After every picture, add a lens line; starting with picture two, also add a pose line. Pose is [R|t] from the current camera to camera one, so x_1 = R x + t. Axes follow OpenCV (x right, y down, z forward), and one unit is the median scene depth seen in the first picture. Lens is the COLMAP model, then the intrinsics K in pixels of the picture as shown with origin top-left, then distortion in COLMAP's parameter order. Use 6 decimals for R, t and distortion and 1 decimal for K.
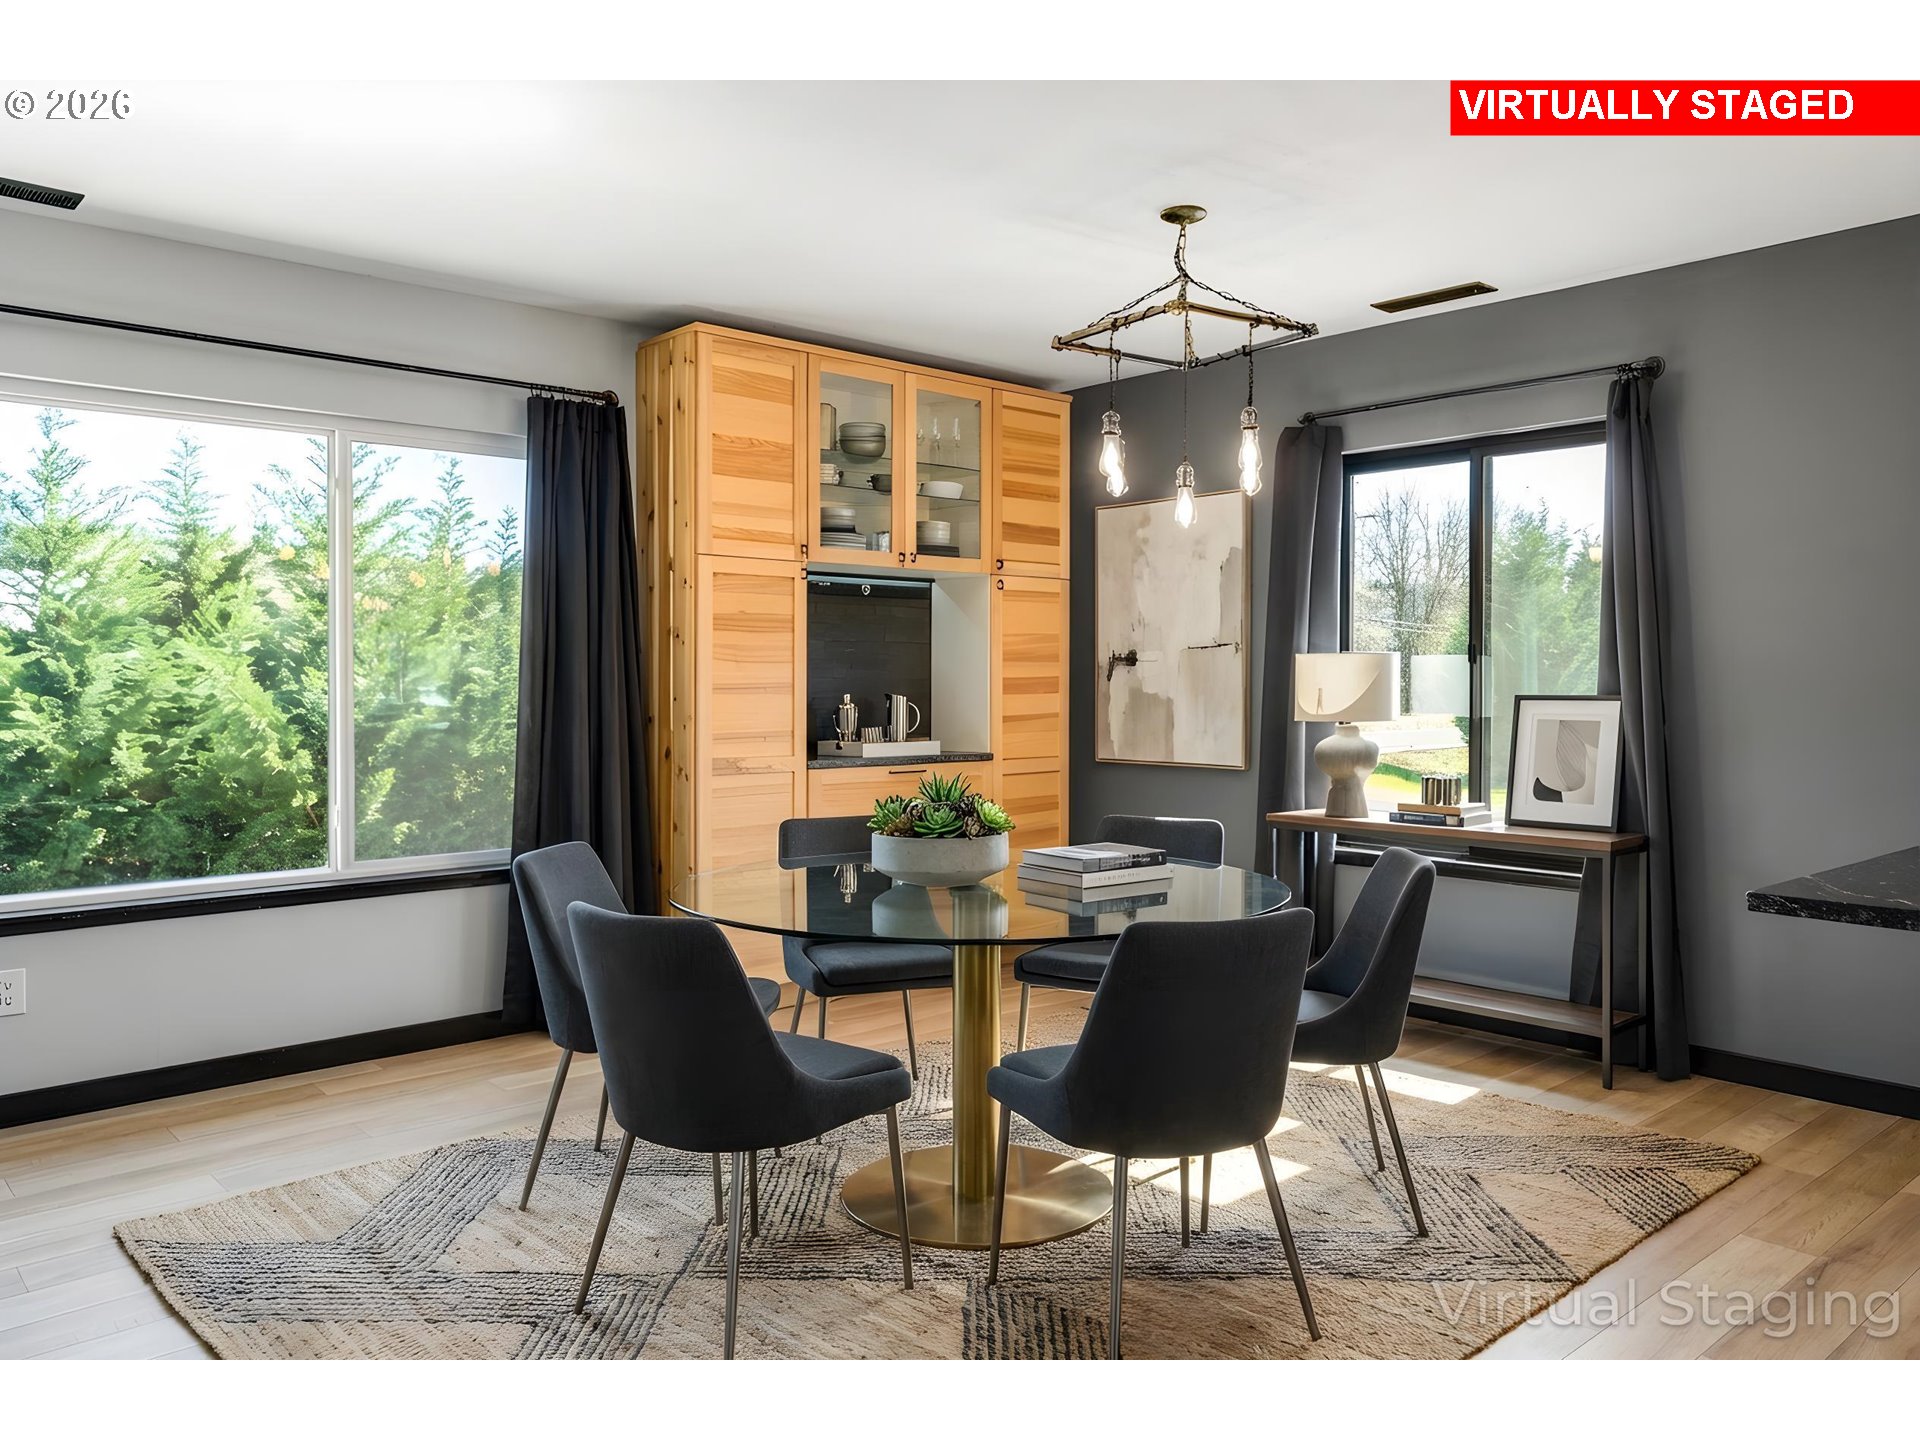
lens RADIAL K [[1387.7, 0, 972.1], [0, 1387.7, 681.3], [0, 0, 1]] dist [-0.003368, -0.001259]
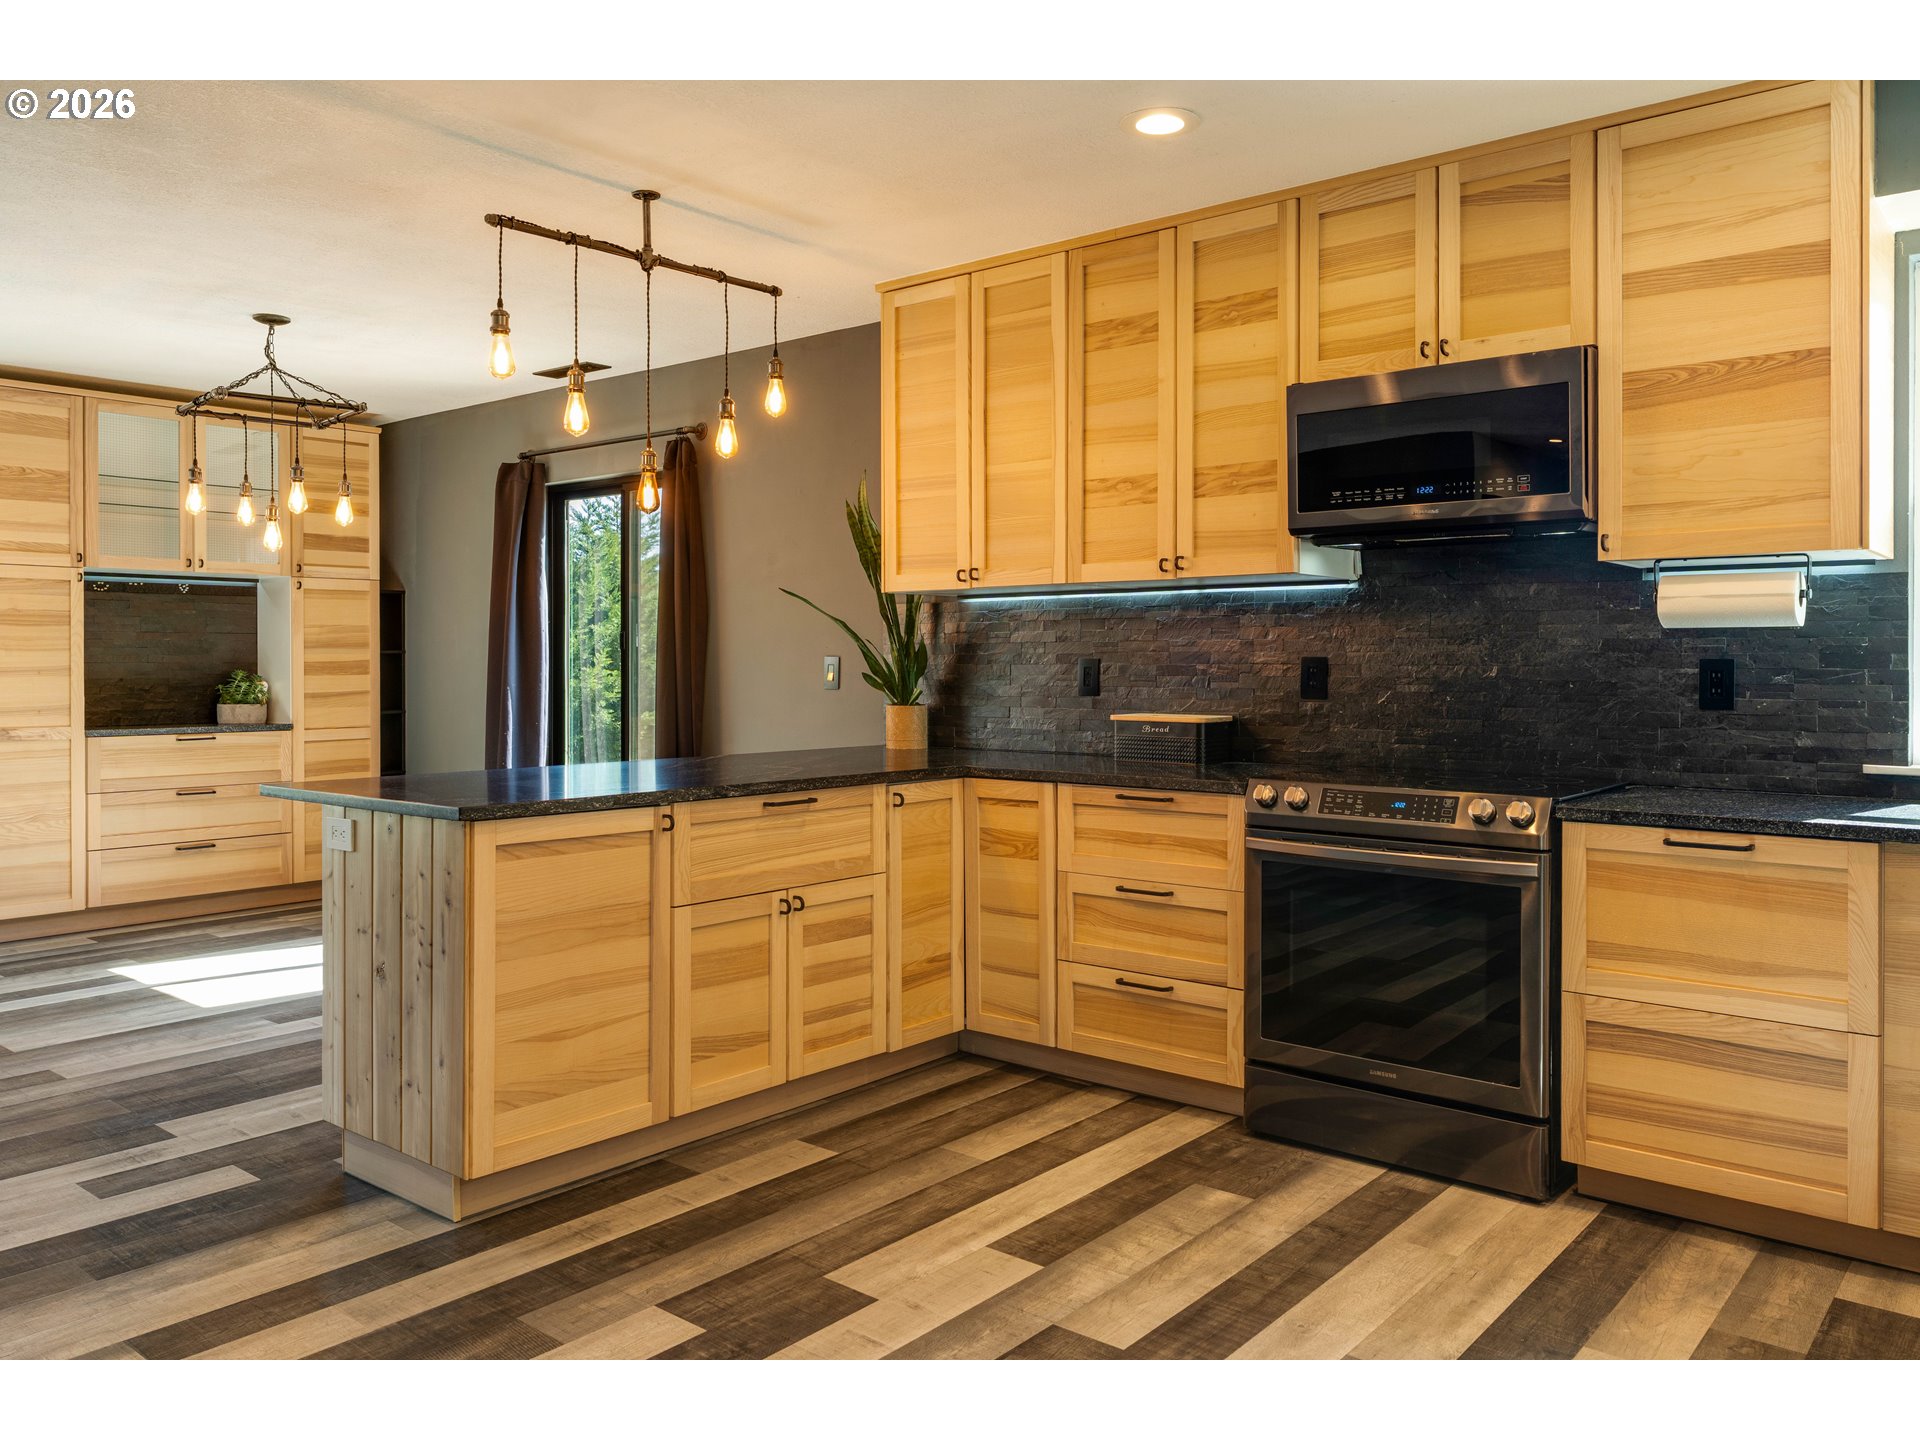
lens RADIAL K [[1414.2, 0, 983.2], [0, 1414.2, 669.3], [0, 0, 1]] dist [-0.006415, -0.001003]
pose [[0.988169, -0.004378, 0.153304, 0.474092], [0.003894, 0.999986, 0.003460, 0.002495], [-0.153317, -0.002822, 0.988173, -0.352470]]
